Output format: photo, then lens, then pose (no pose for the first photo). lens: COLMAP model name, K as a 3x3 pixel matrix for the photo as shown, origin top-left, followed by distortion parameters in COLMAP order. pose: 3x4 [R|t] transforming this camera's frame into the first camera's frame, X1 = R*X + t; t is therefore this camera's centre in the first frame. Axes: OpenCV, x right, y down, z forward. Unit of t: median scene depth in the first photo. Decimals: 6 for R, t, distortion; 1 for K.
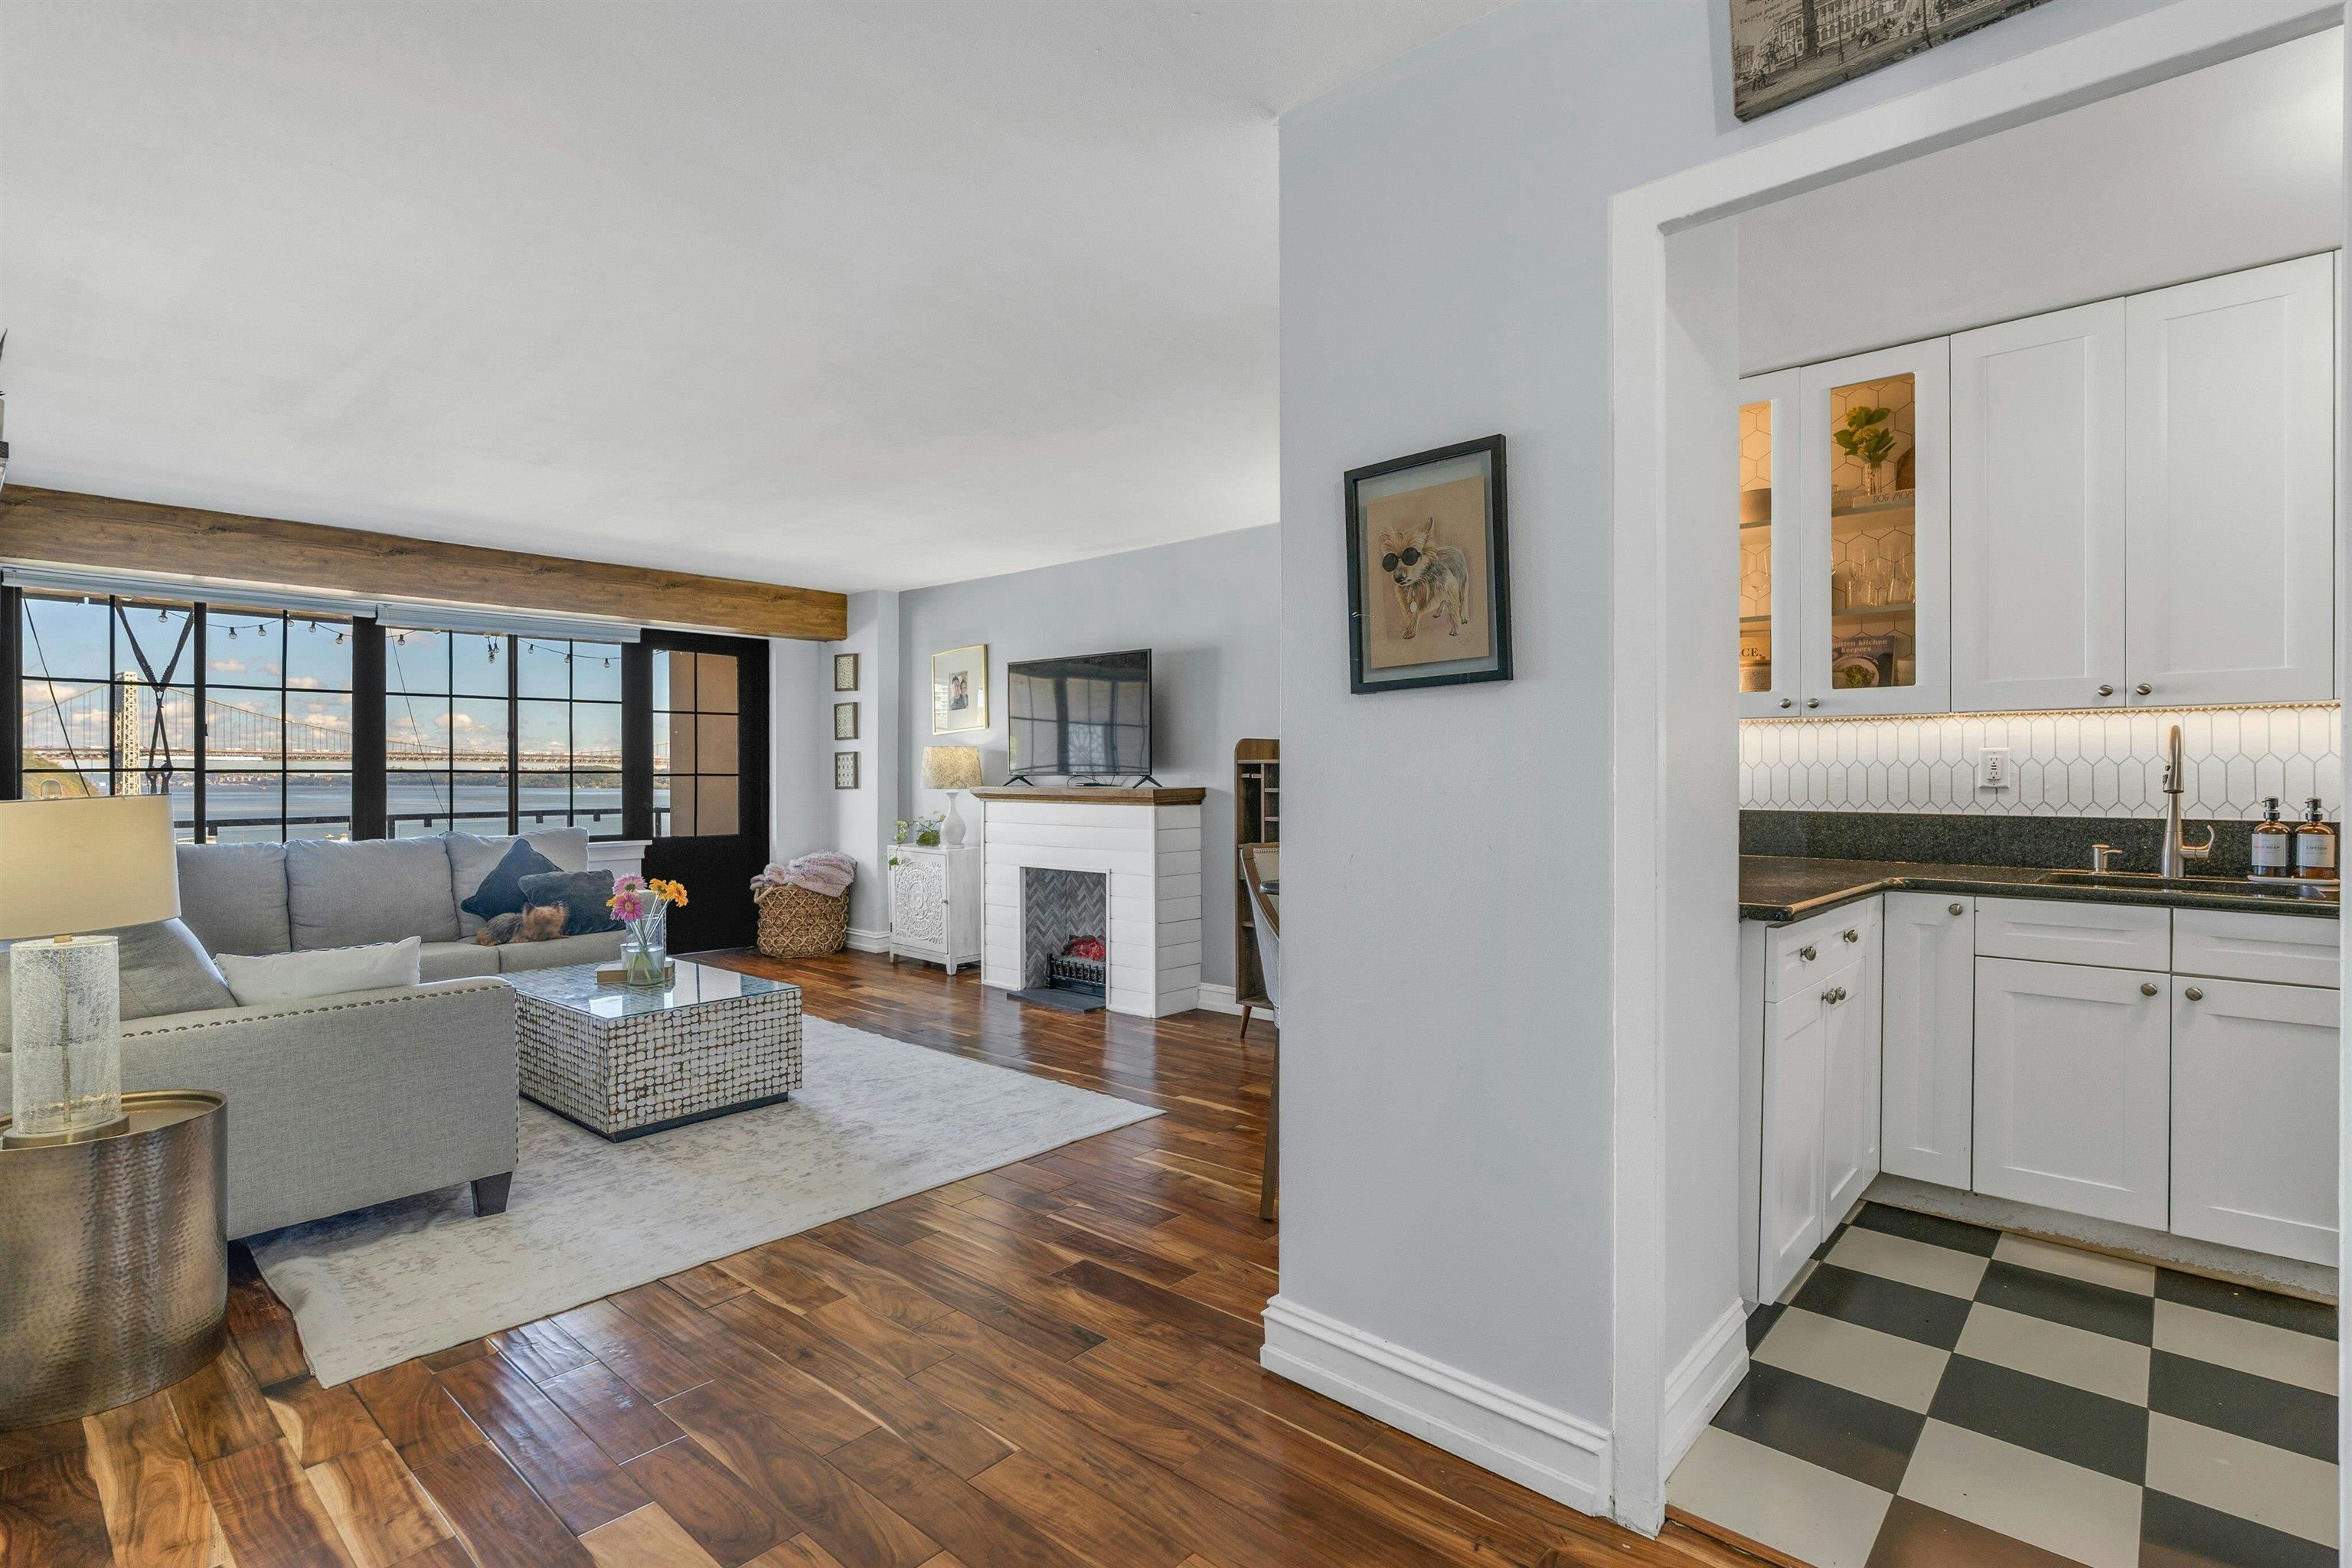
lens RADIAL K [[1118.4, 0, 1176.0], [0, 1118.4, 784.0], [0, 0, 1]] dist [-0.012331, 0.000657]
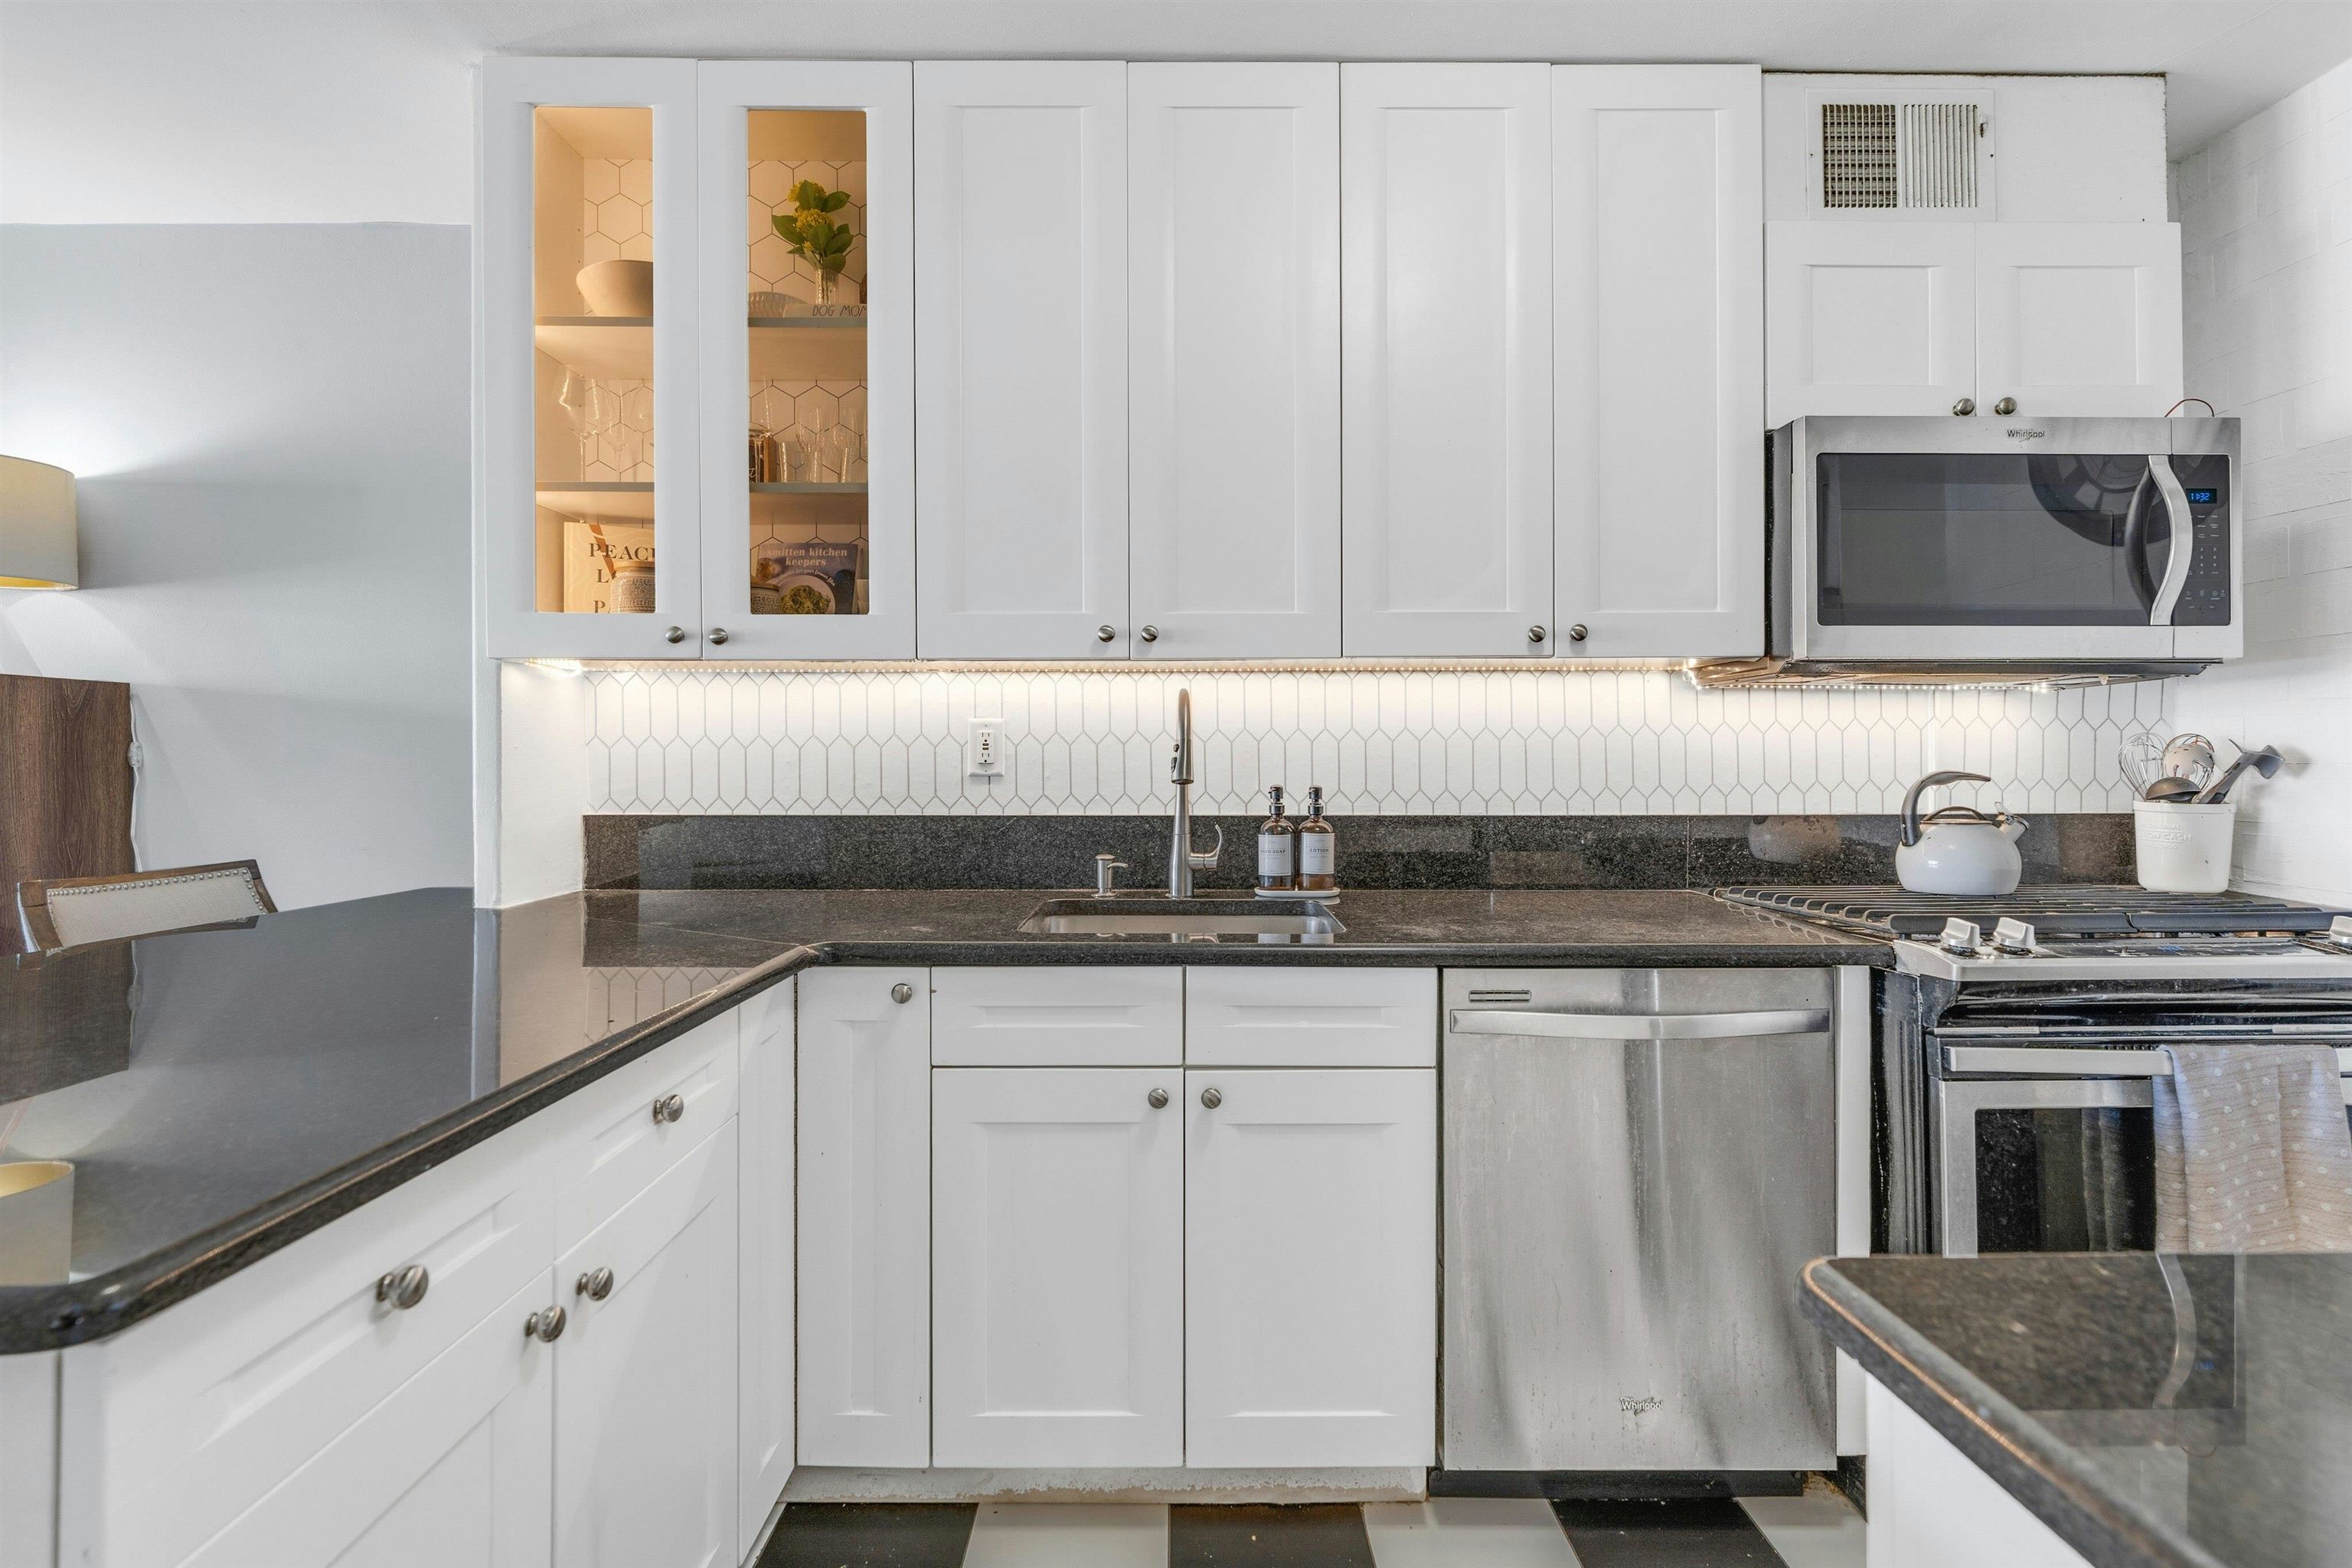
lens RADIAL K [[1102.9, 0, 1176.0], [0, 1102.9, 784.0], [0, 0, 1]] dist [0.000545, 0.000261]
pose [[0.738947, -0.019331, 0.673487, 0.406943], [0.005213, 0.999722, 0.022975, -0.007552], [-0.673744, -0.013466, 0.738842, 0.463959]]
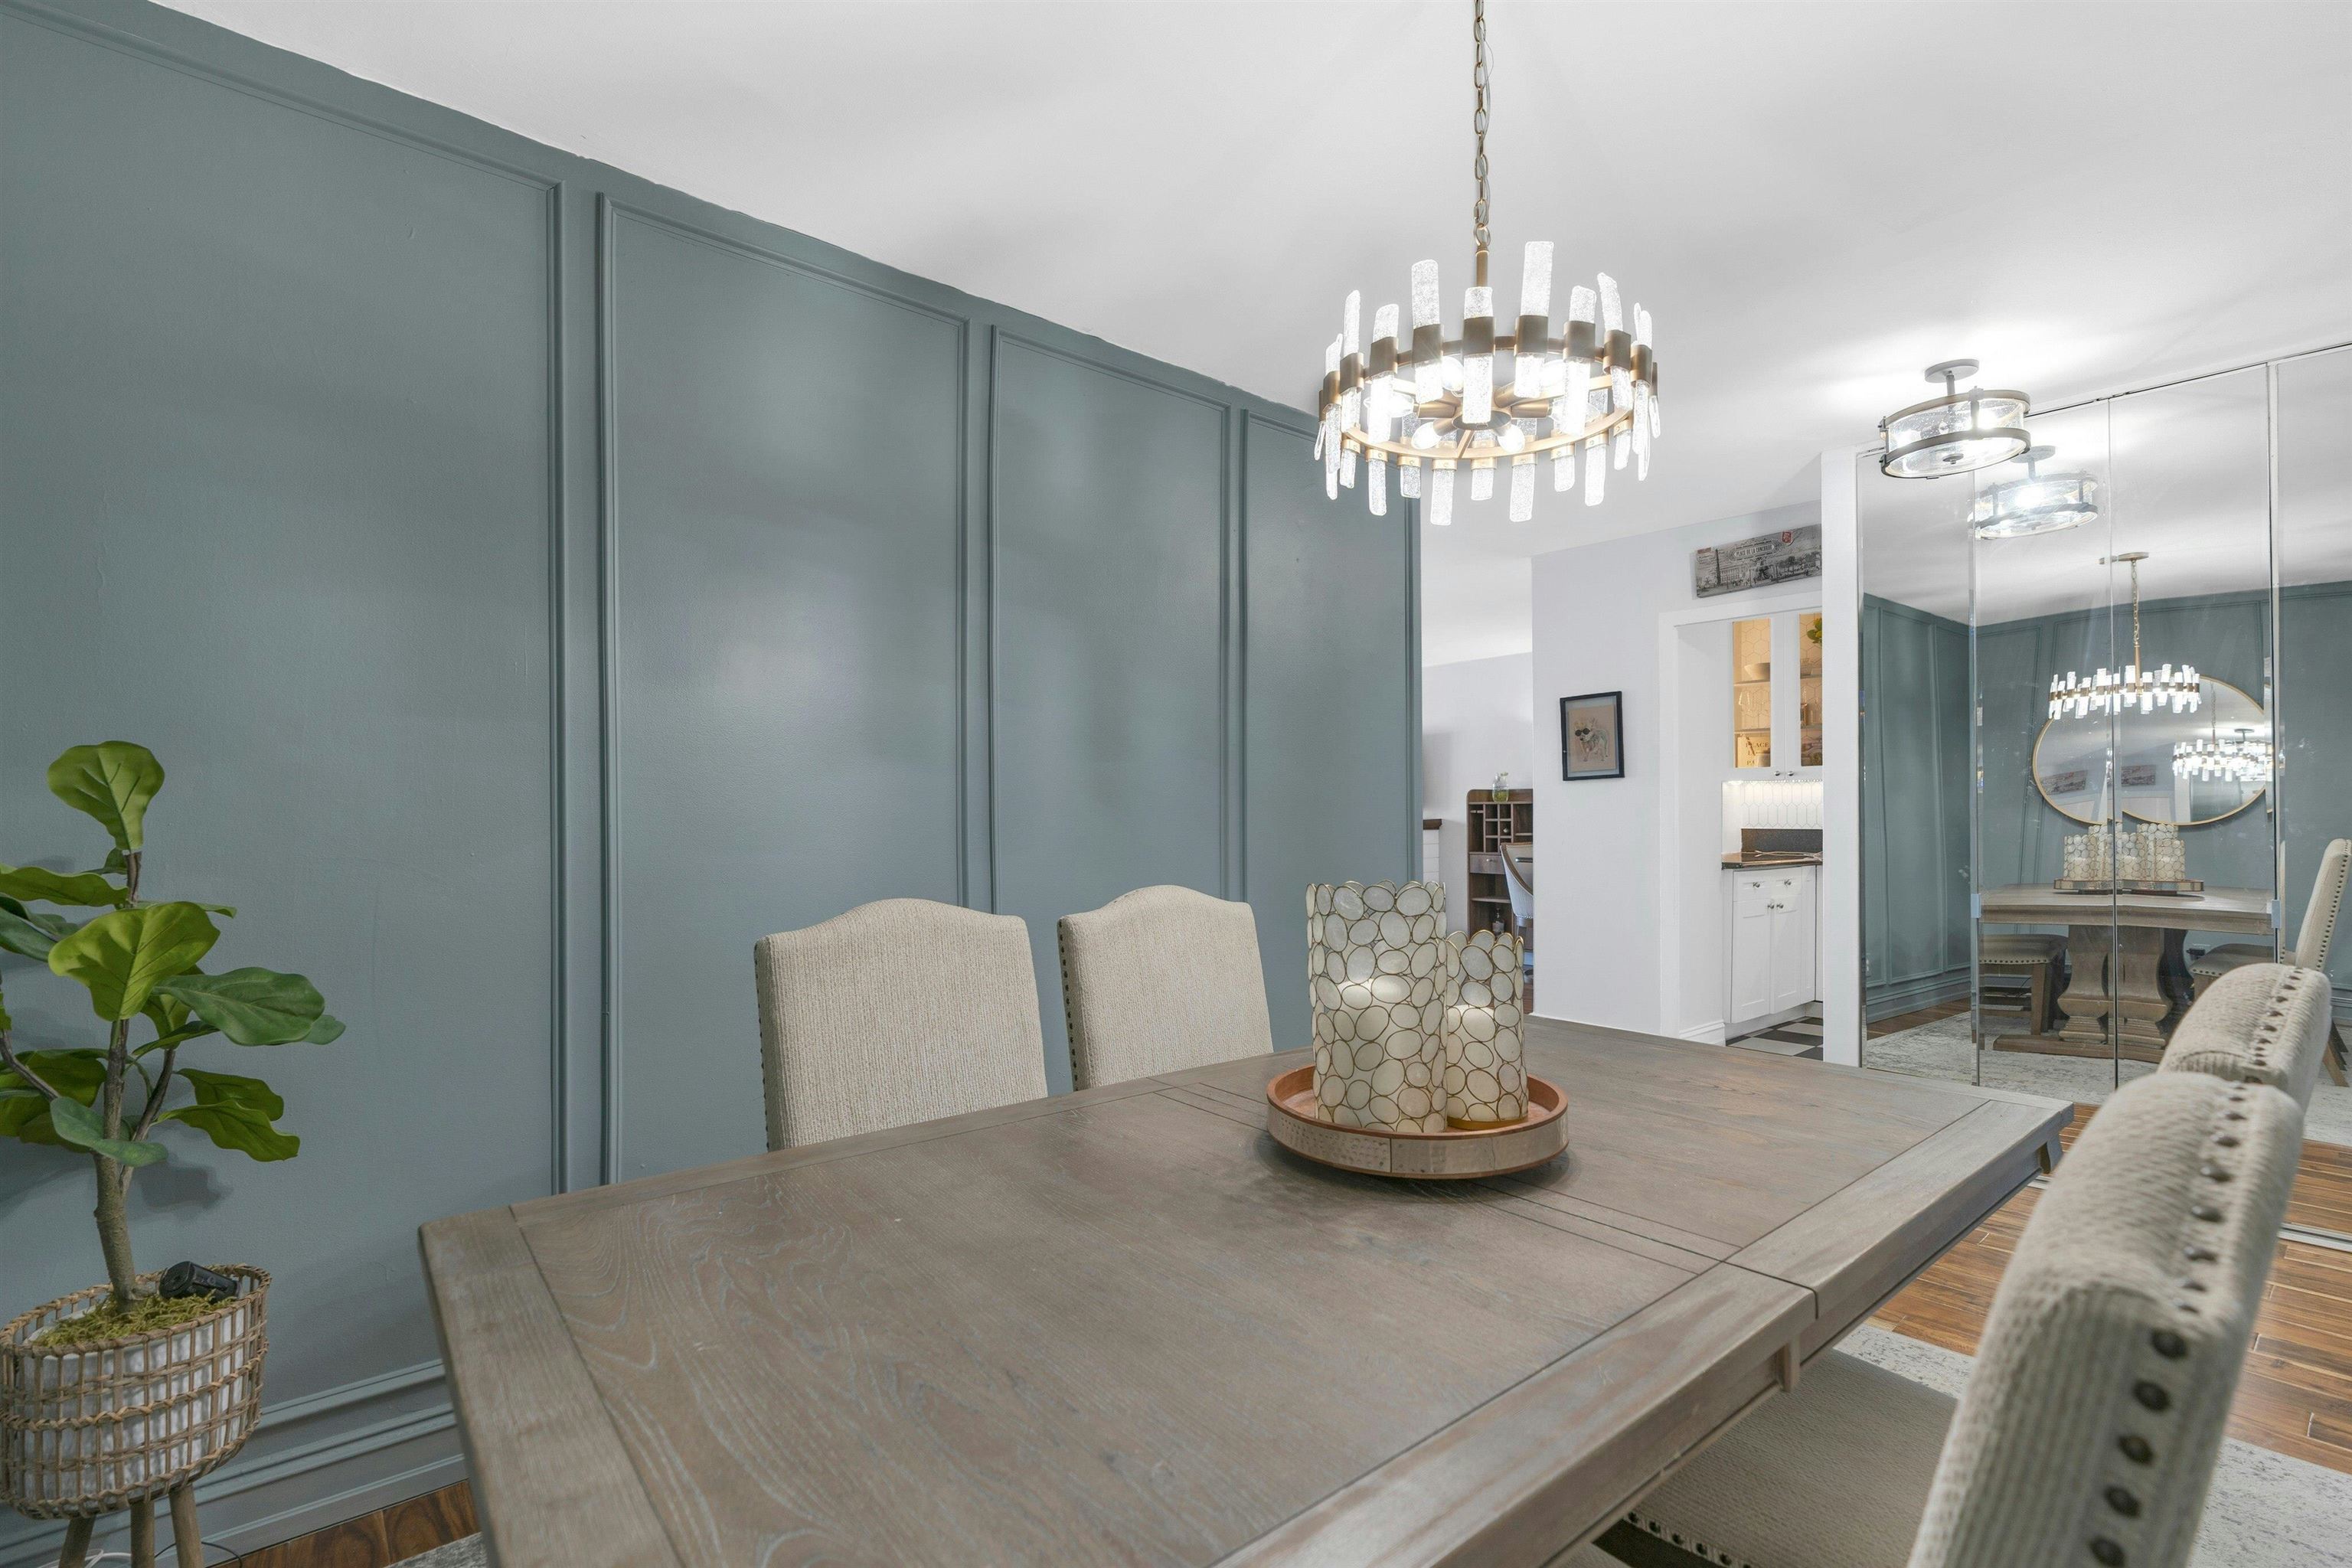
lens RADIAL K [[1072.4, 0, 1179.3], [0, 1072.4, 819.2], [0, 0, 1]] dist [-0.001471, -0.000074]
pose [[0.991338, -0.004870, -0.131243, -0.298361], [0.004709, 0.999988, -0.001536, 0.008330], [0.131249, 0.000904, 0.991349, -1.192147]]
